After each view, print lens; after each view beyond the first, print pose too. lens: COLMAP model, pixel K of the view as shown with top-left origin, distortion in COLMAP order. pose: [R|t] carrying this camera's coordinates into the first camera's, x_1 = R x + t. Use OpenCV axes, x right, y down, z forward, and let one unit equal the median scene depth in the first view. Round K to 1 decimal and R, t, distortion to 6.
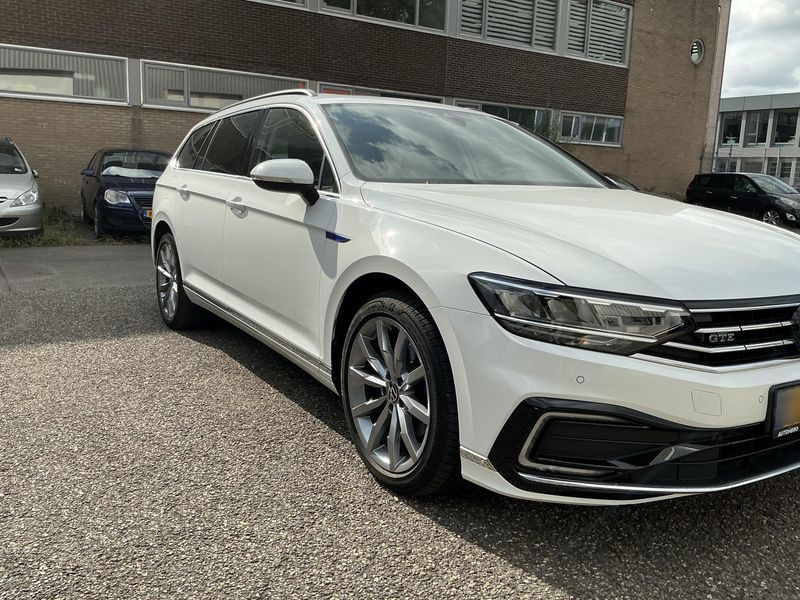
lens RADIAL K [[678.8, 0, 400.0], [0, 678.8, 300.0], [0, 0, 1]] dist [-0.009696, -0.012644]
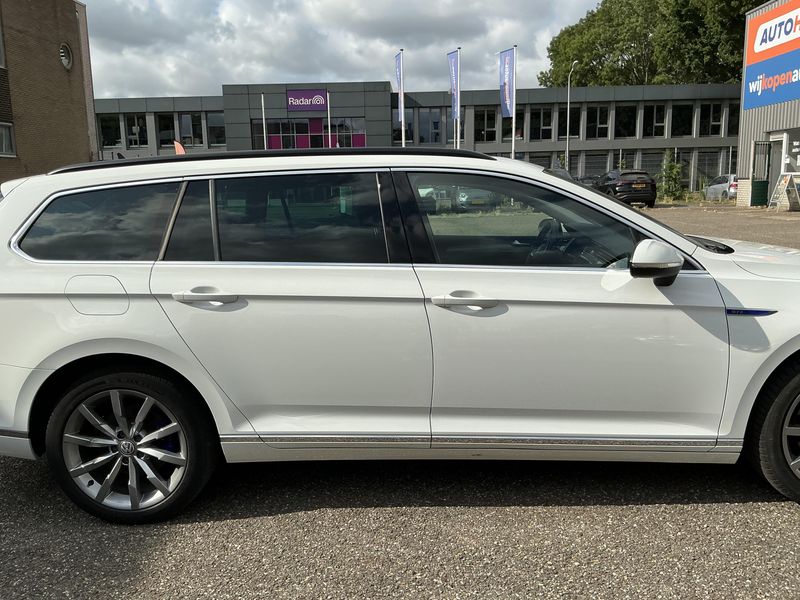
lens RADIAL K [[663.0, 0, 400.3], [0, 663.0, 304.9], [0, 0, 1]] dist [0.076143, -0.127530]
pose [[0.558008, -0.196032, 0.806349, -0.138688], [0.188195, 0.976274, 0.107109, -0.035975], [-0.808214, 0.091983, 0.581660, 0.098026]]
